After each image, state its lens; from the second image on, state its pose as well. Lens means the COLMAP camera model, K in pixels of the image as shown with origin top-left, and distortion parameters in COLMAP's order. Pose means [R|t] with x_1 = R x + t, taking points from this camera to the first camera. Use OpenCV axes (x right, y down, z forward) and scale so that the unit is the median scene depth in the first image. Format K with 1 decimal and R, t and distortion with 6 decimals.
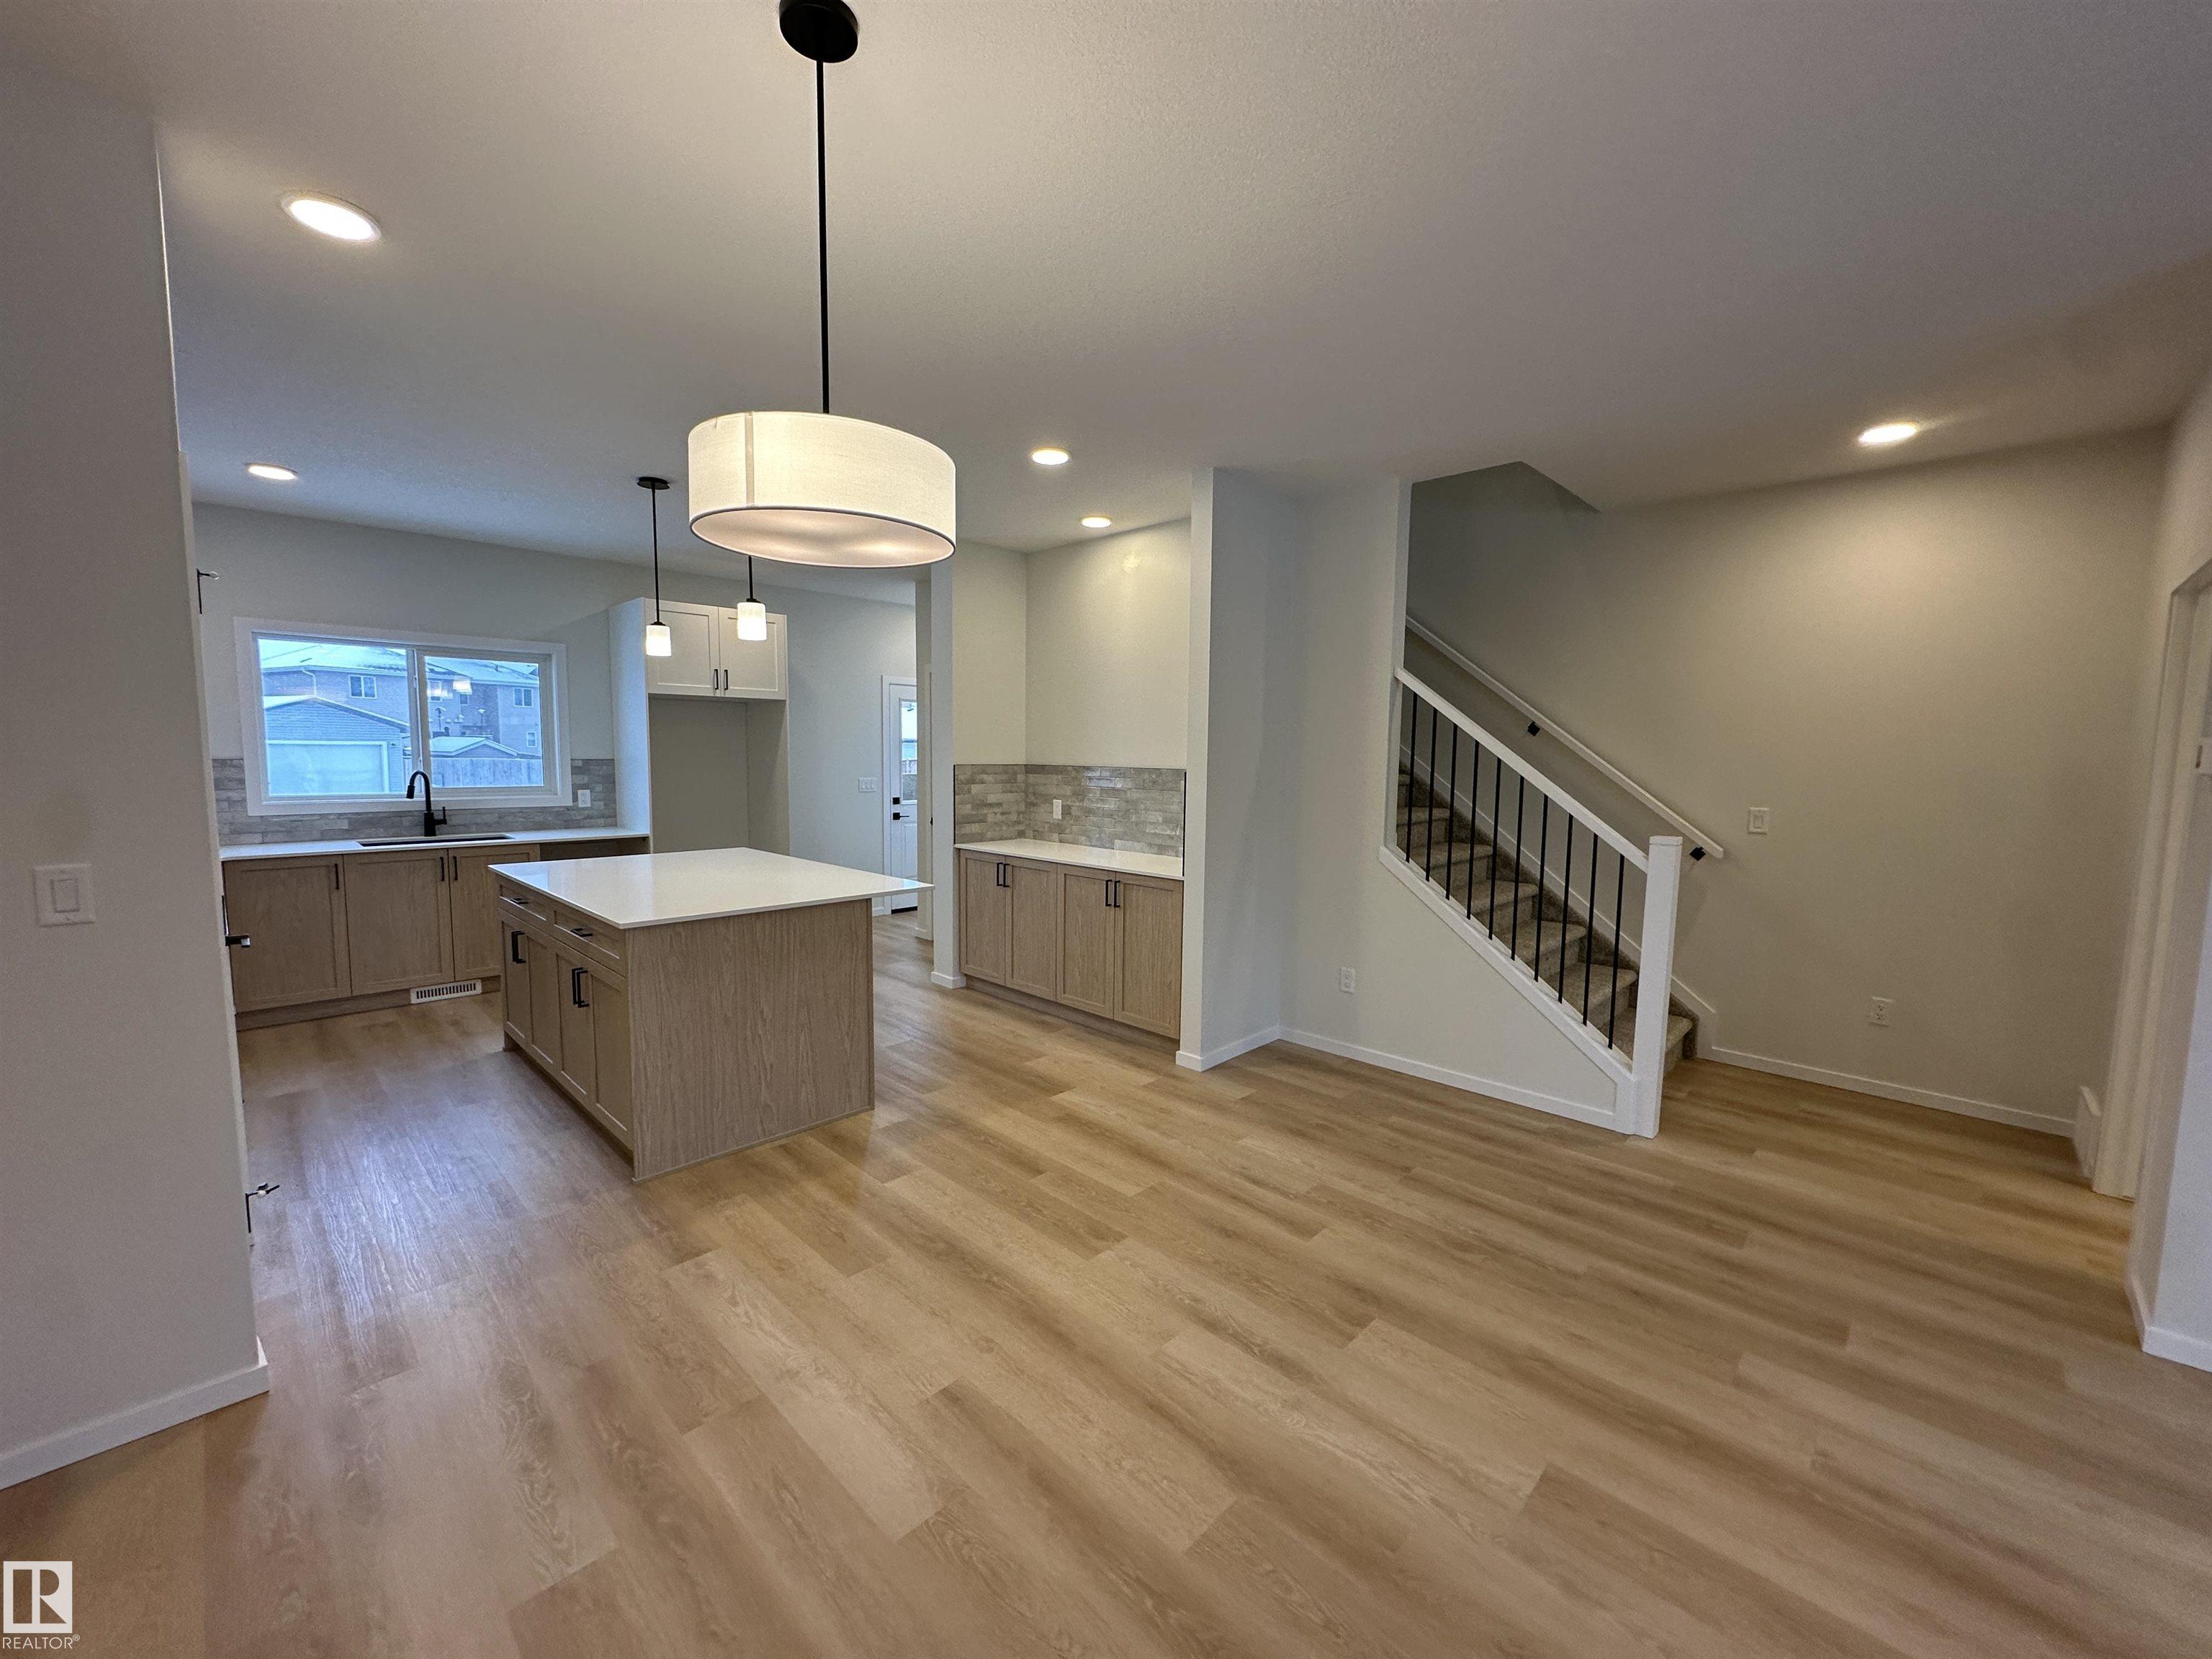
lens RADIAL K [[876.0, 0, 1105.4], [0, 876.0, 834.1], [0, 0, 1]] dist [-0.001706, -0.000530]
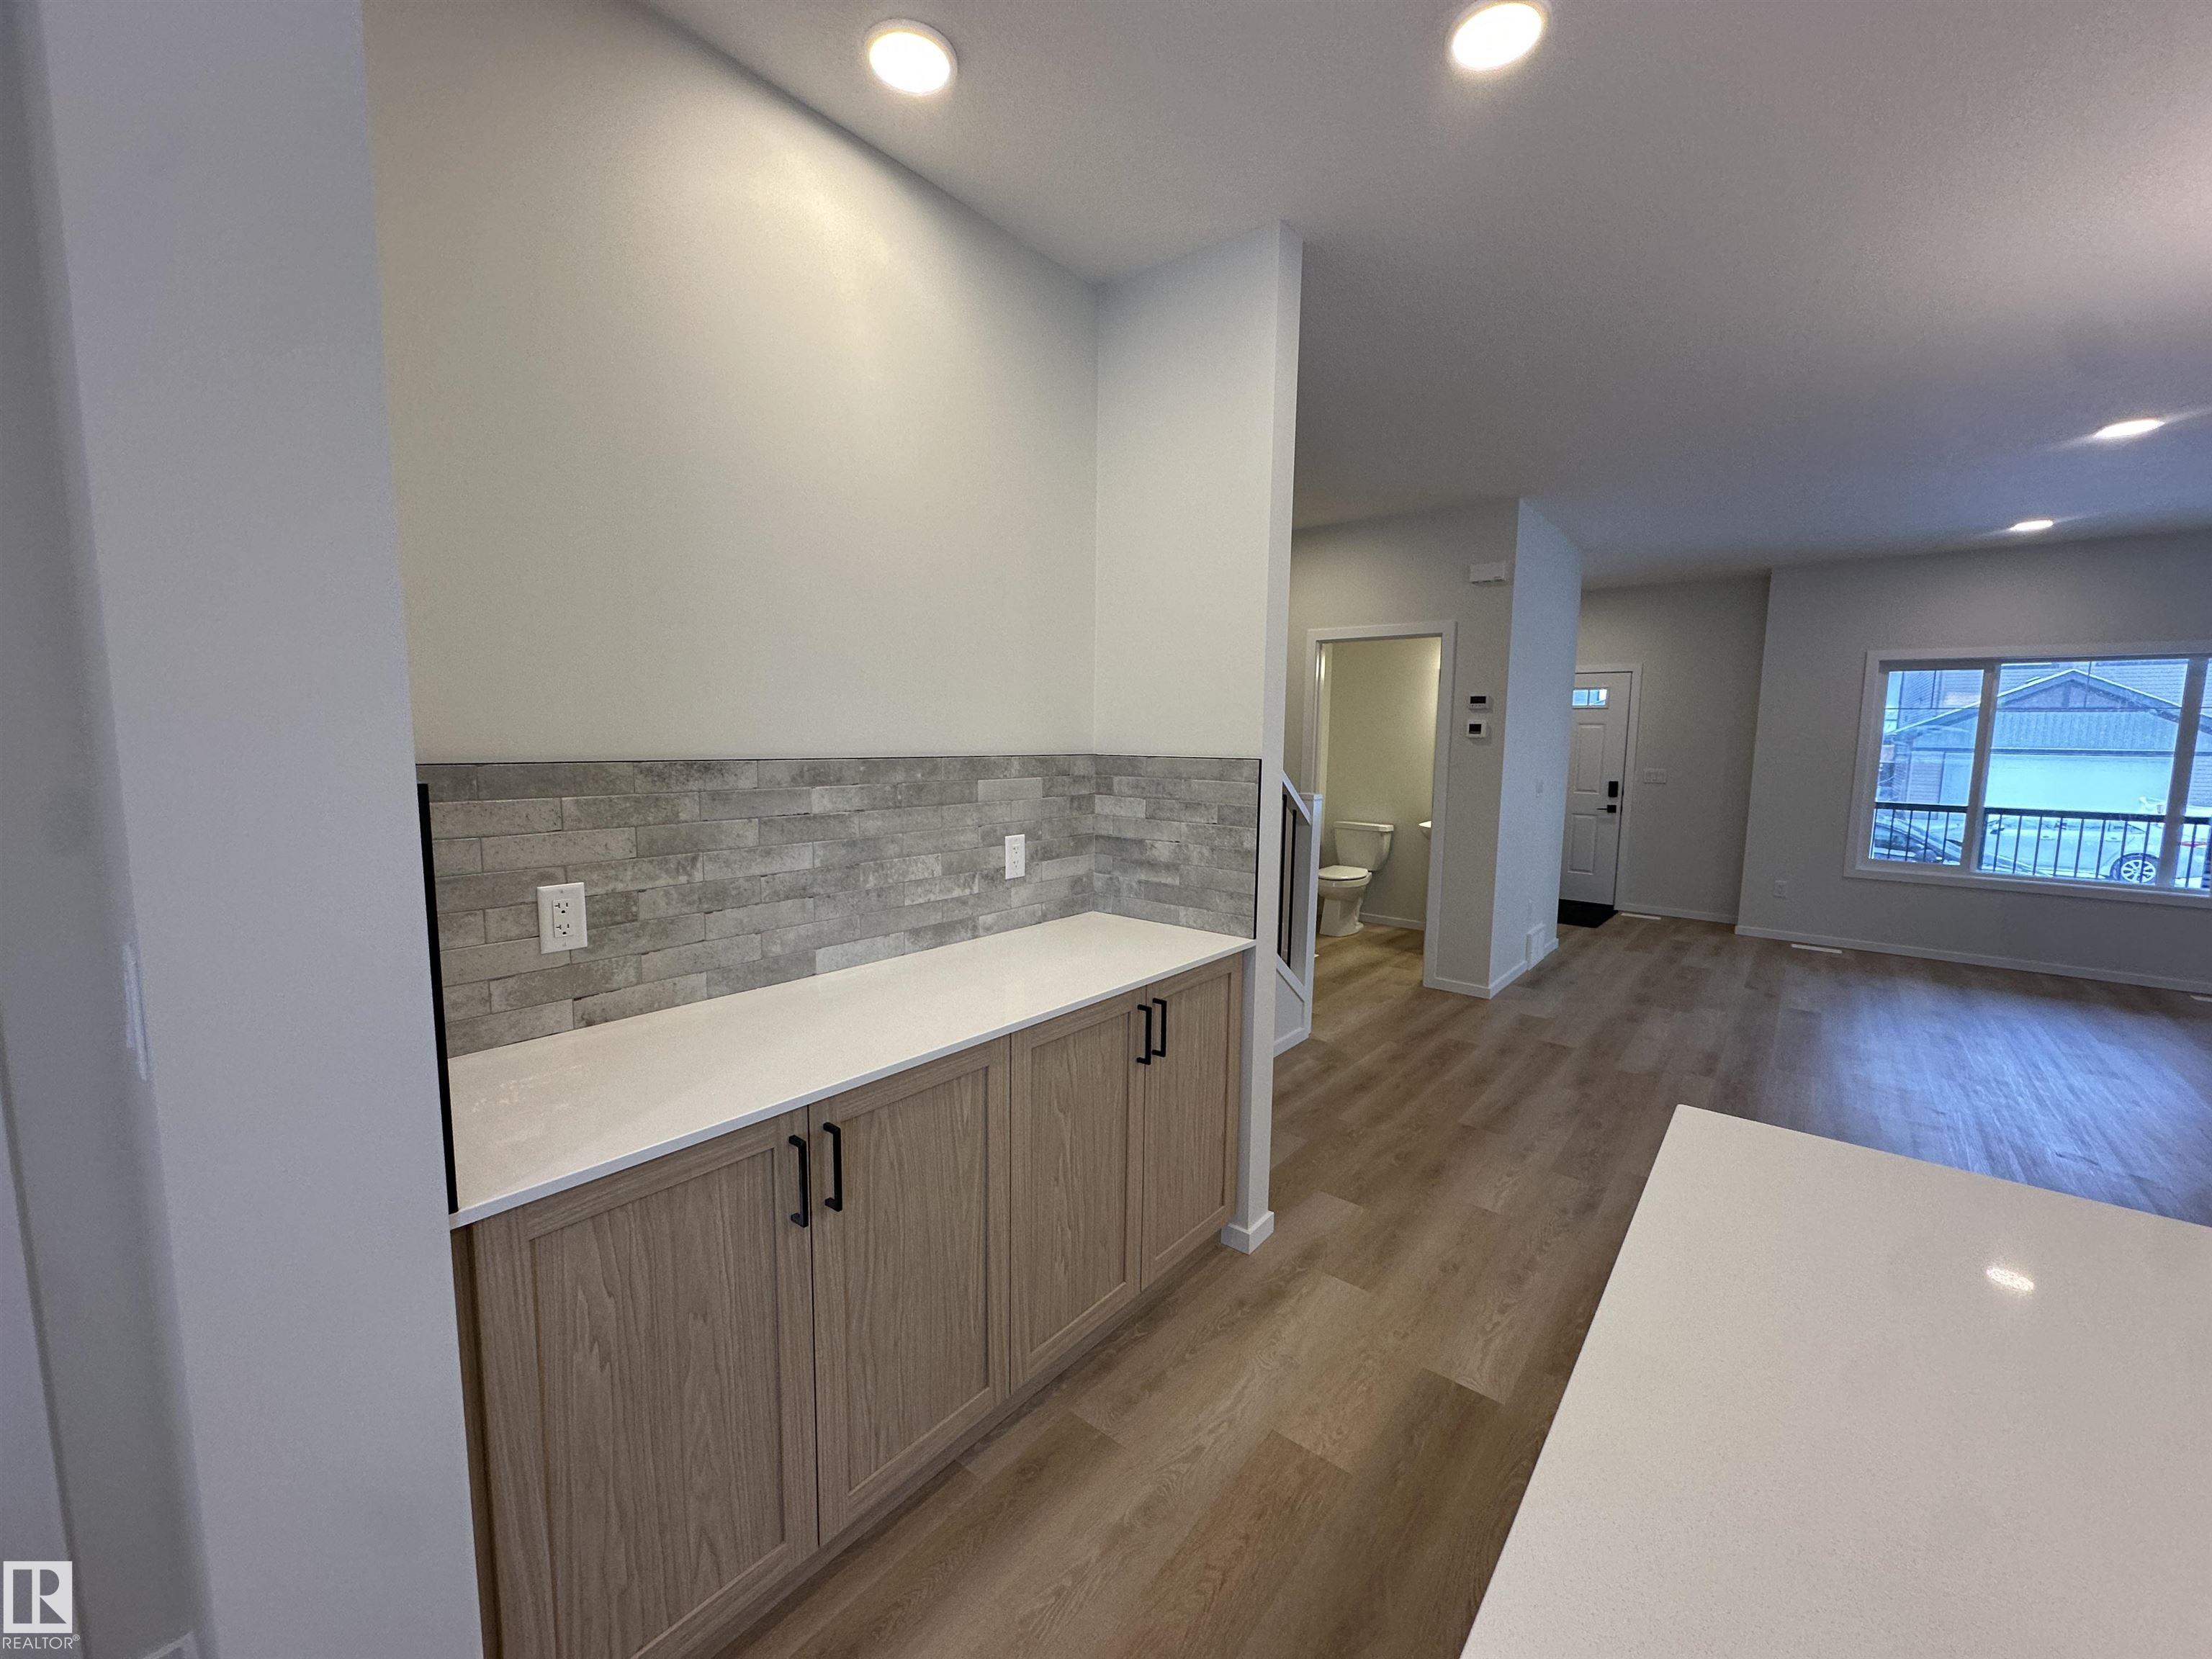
lens RADIAL K [[876.0, 0, 1105.4], [0, 876.0, 834.1], [0, 0, 1]] dist [-0.001706, -0.000530]
pose [[-0.090012, -0.127422, 0.987756, -0.397709], [0.078839, 0.987758, 0.134606, -0.090835], [-0.992815, 0.089990, -0.078864, 0.971104]]
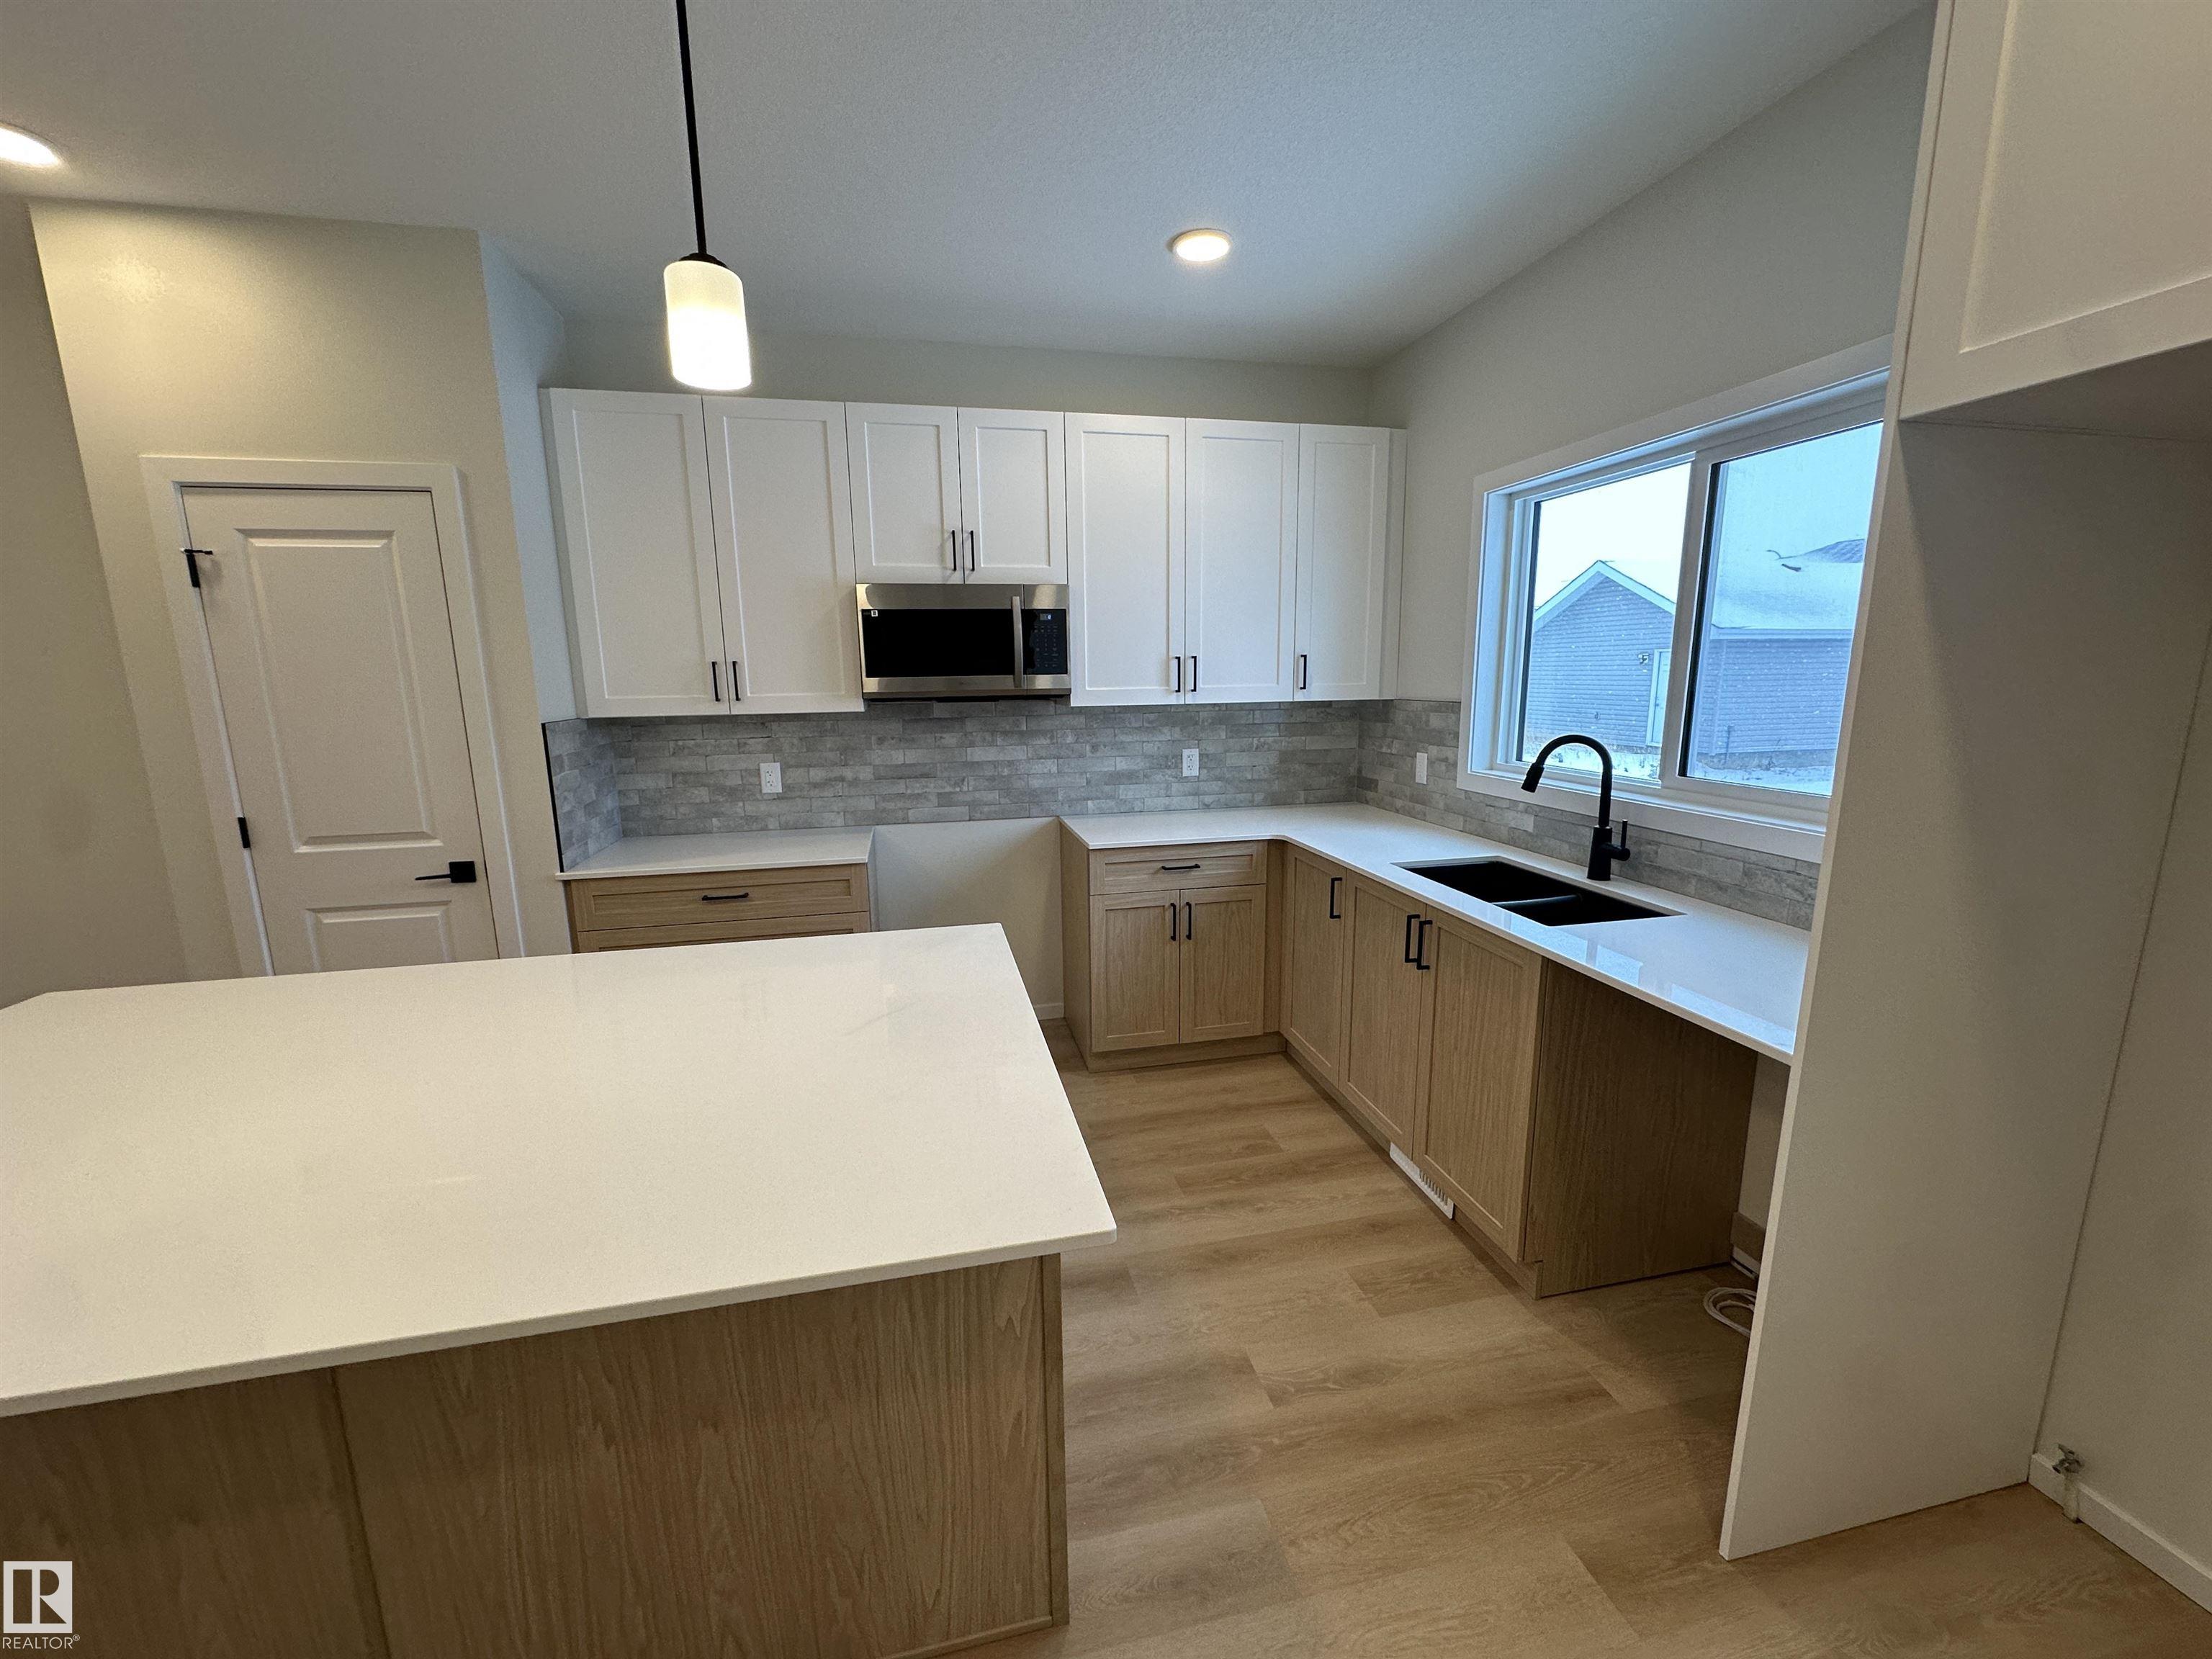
lens RADIAL K [[876.0, 0, 1105.4], [0, 876.0, 834.1], [0, 0, 1]] dist [-0.001706, -0.000530]
pose [[-0.548526, 0.147553, -0.823011, -0.280490], [-0.073274, 0.972036, 0.223106, -0.116300], [0.832917, 0.182684, -0.522375, 1.135920]]
